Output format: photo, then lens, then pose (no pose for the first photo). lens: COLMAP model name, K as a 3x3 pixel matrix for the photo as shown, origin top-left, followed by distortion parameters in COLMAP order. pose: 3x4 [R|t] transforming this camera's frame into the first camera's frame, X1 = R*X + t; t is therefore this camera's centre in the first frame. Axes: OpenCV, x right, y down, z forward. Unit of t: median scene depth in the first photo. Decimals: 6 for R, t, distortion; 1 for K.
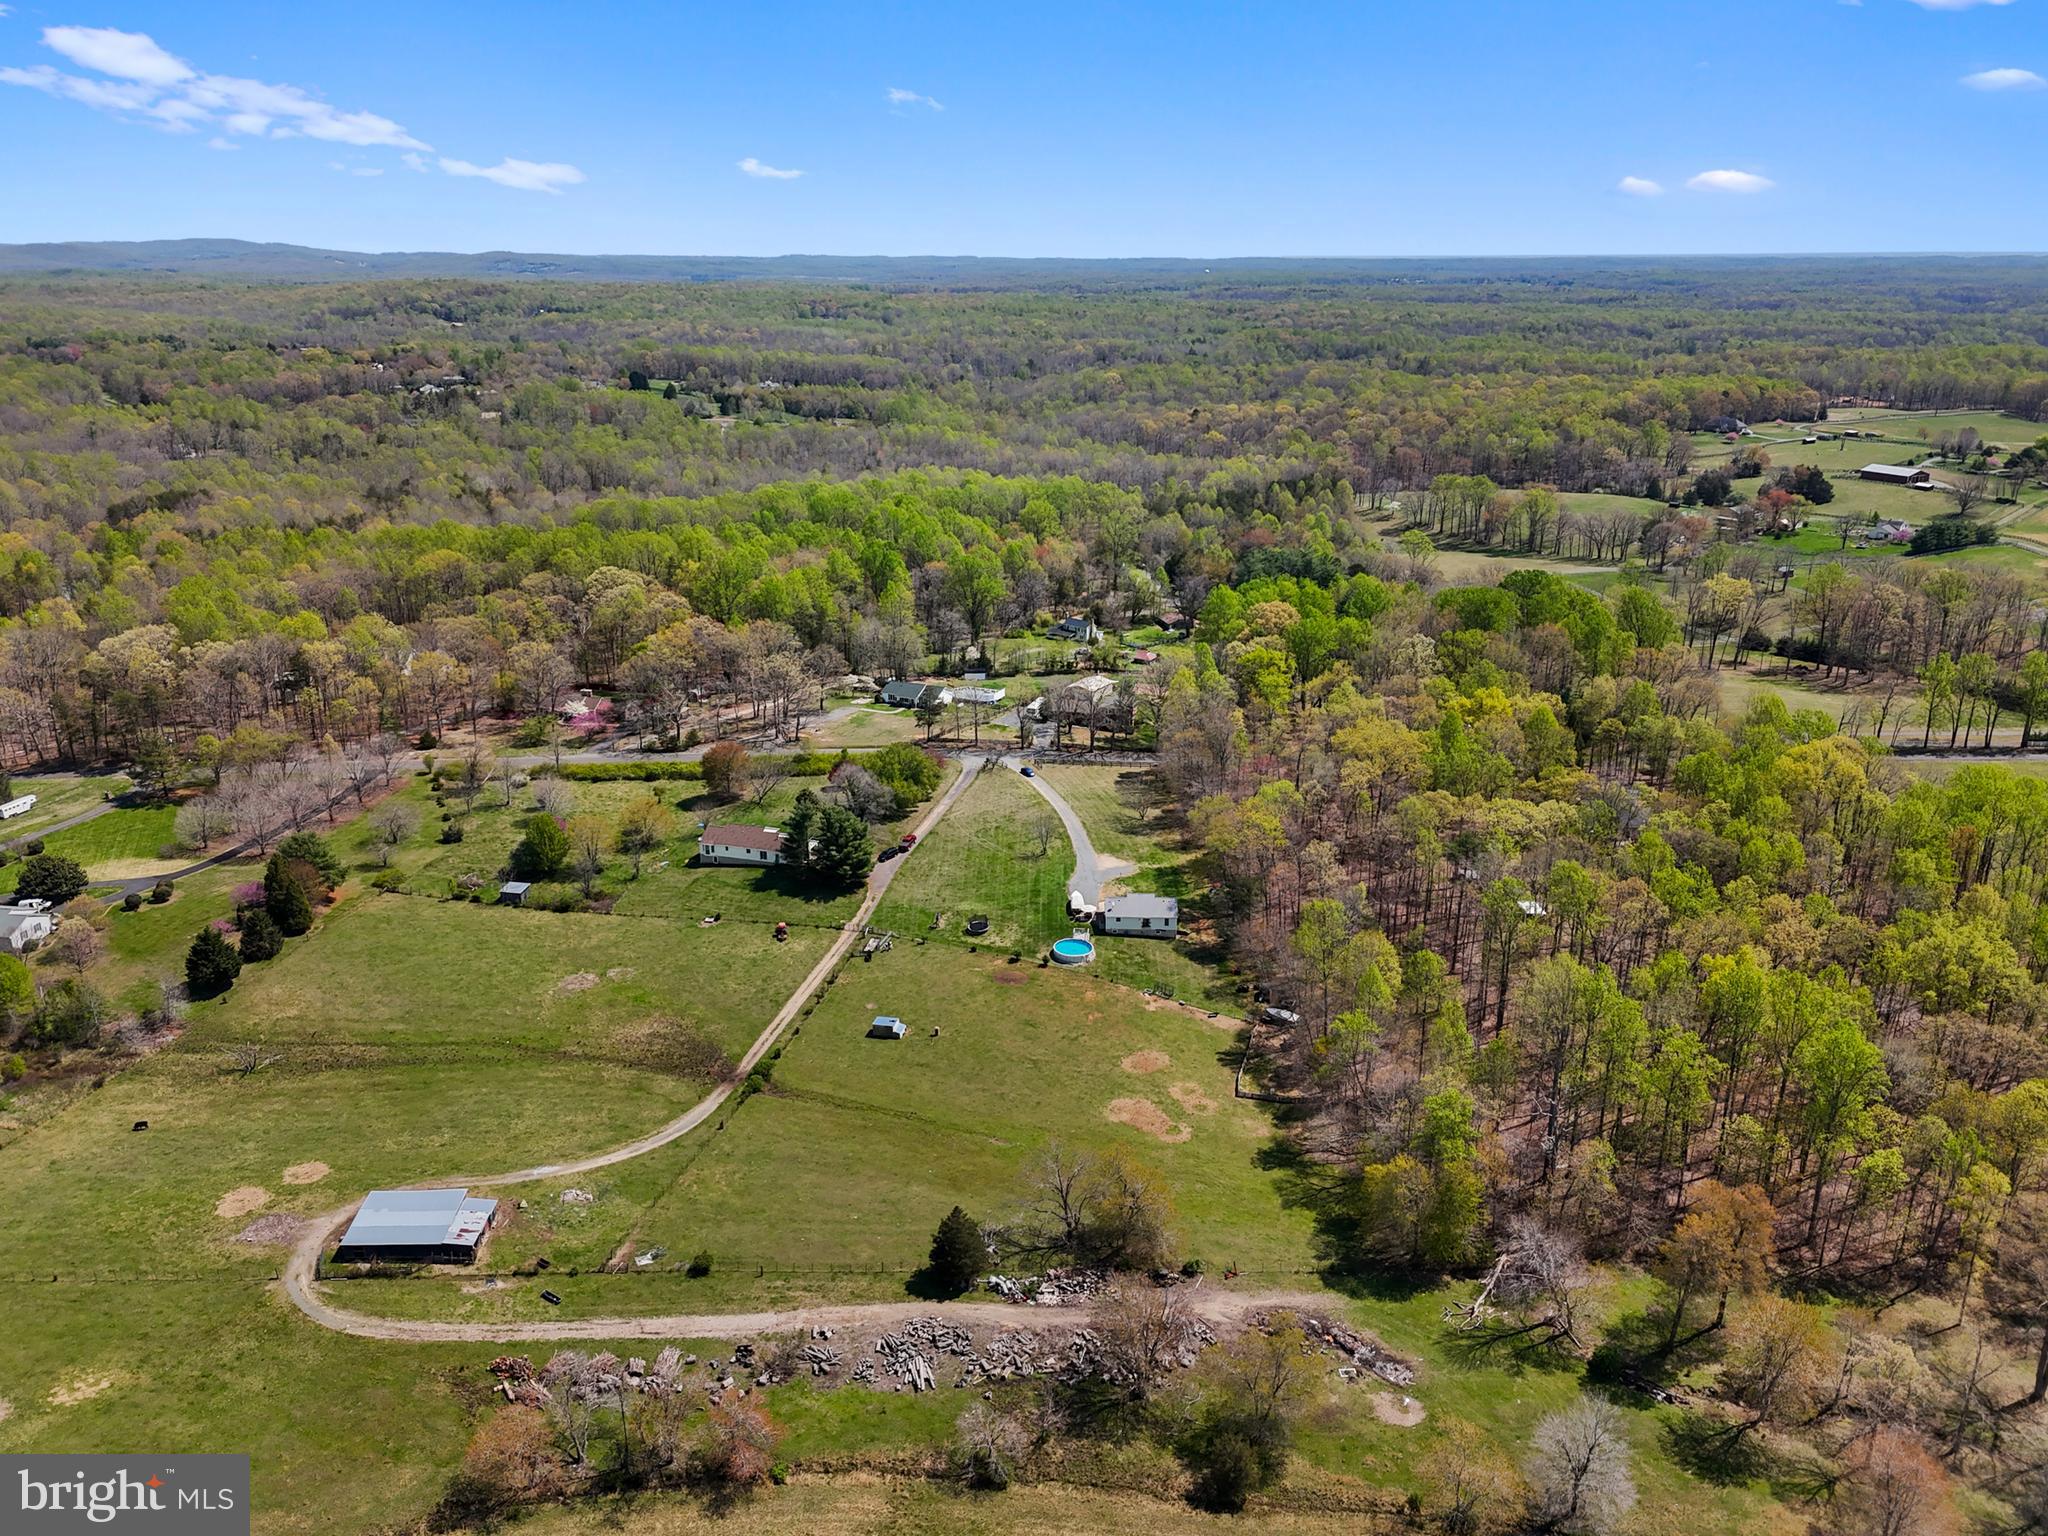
lens RADIAL K [[1250.6, 0, 1024.0], [0, 1250.6, 768.0], [0, 0, 1]] dist [0.040197, -0.001279]
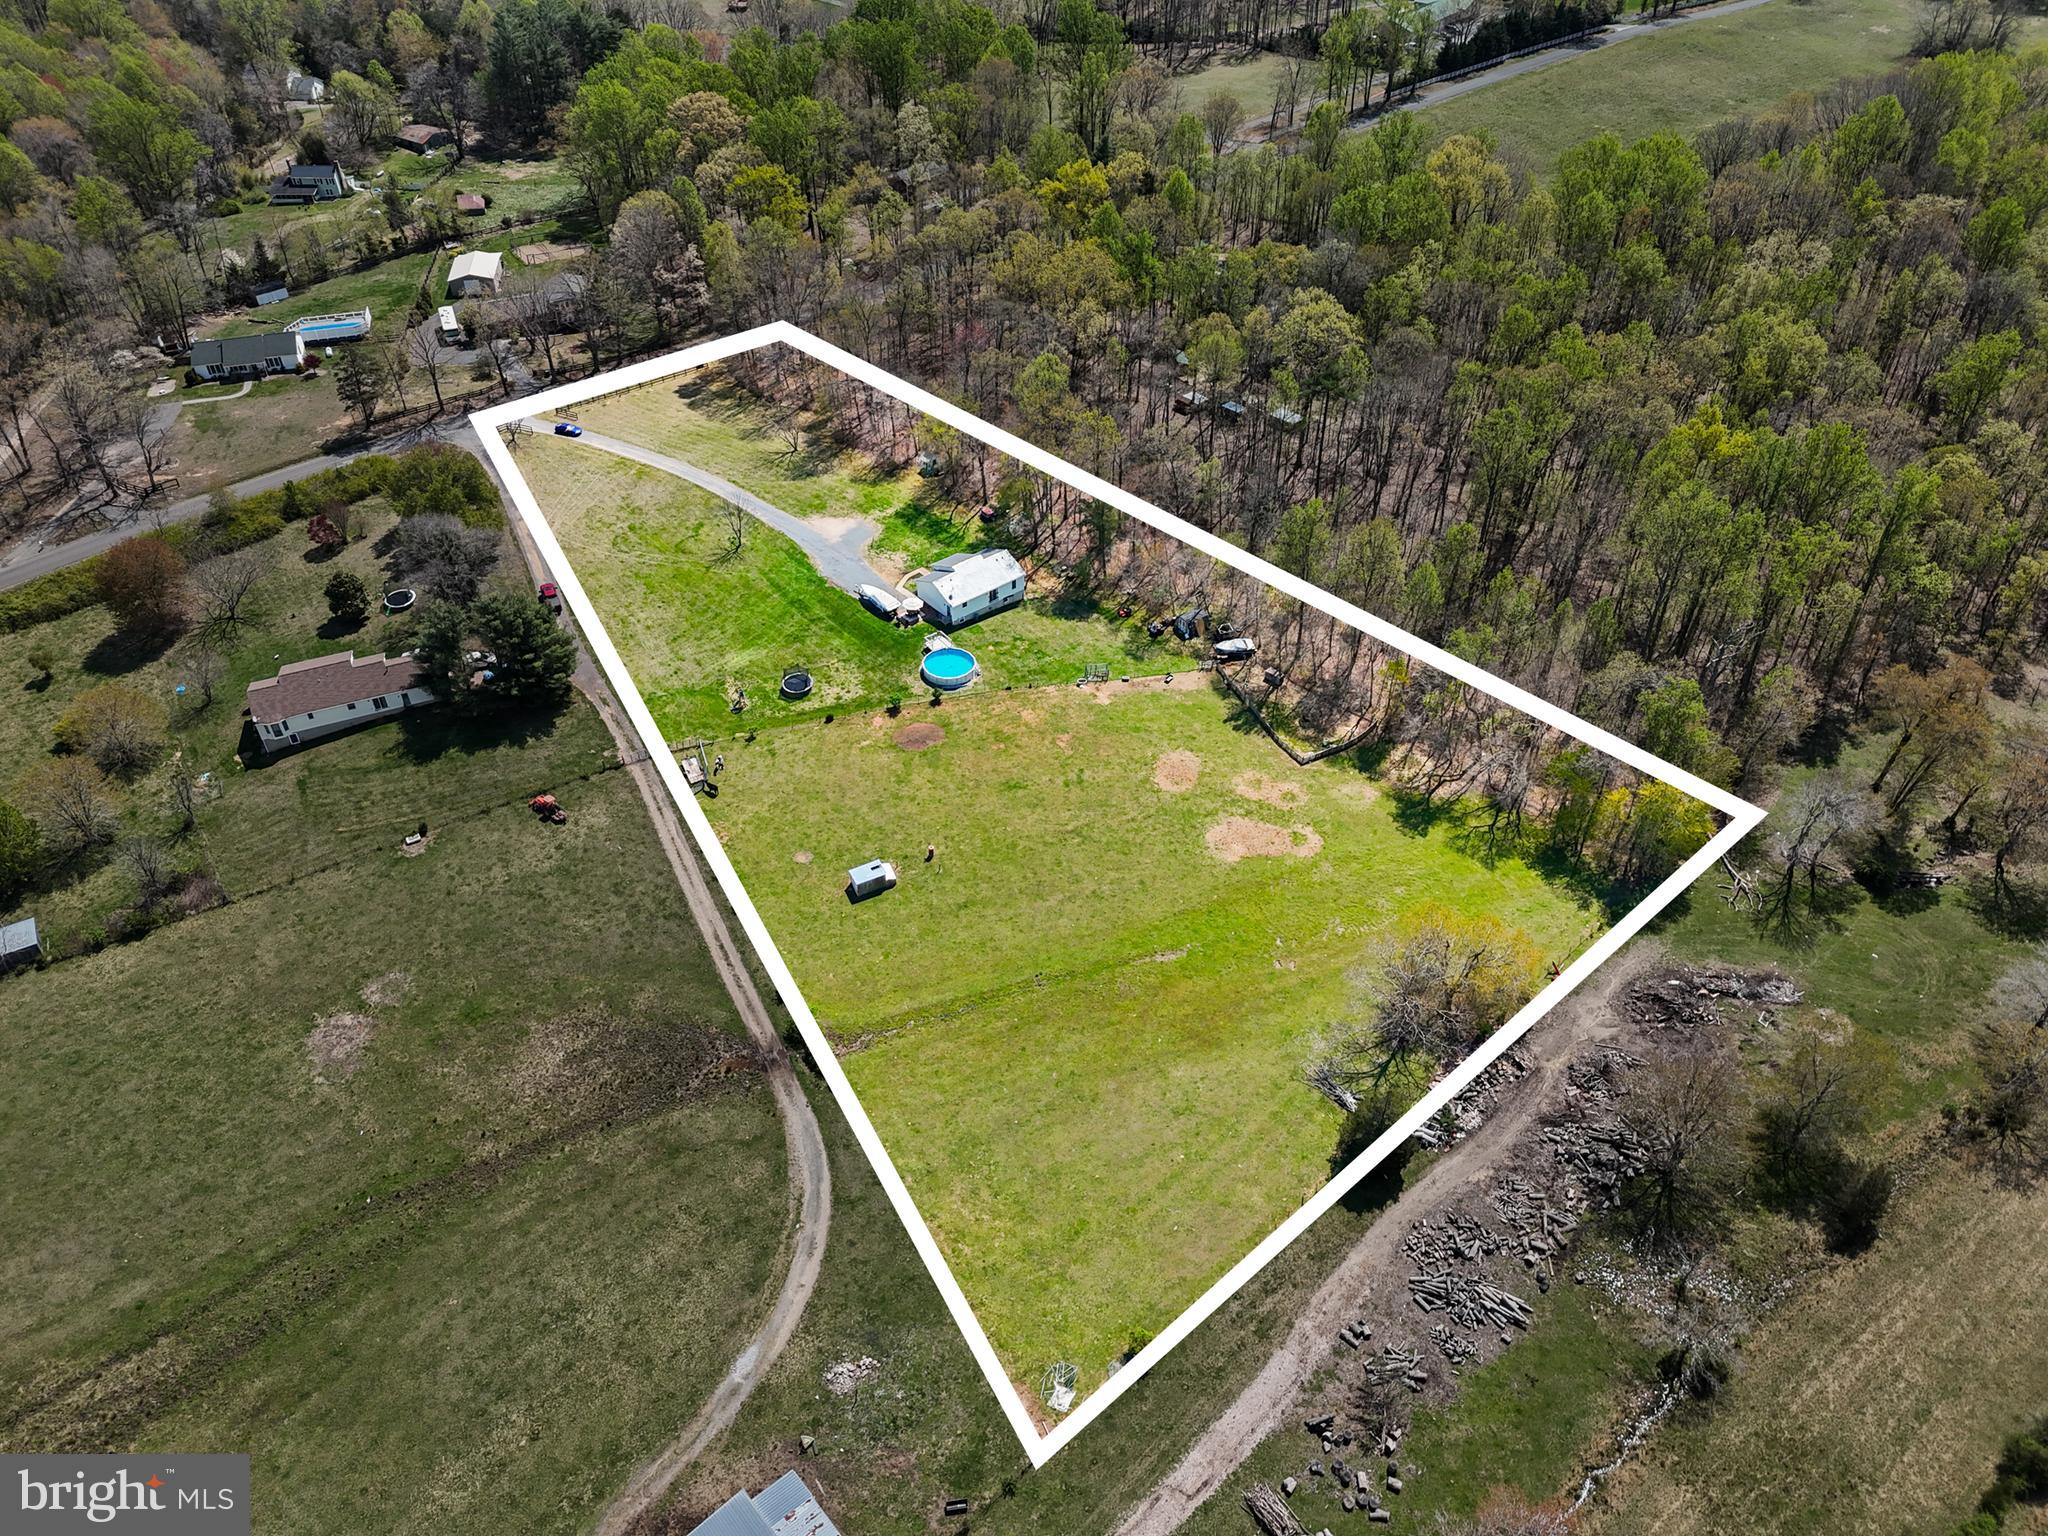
lens RADIAL K [[1250.6, 0, 1024.0], [0, 1250.6, 768.0], [0, 0, 1]] dist [0.040197, -0.001279]
pose [[0.793324, -0.436427, 0.424462, -0.373157], [0.240870, 0.865328, 0.439533, -0.173096], [-0.559123, -0.246452, 0.791608, 0.449989]]
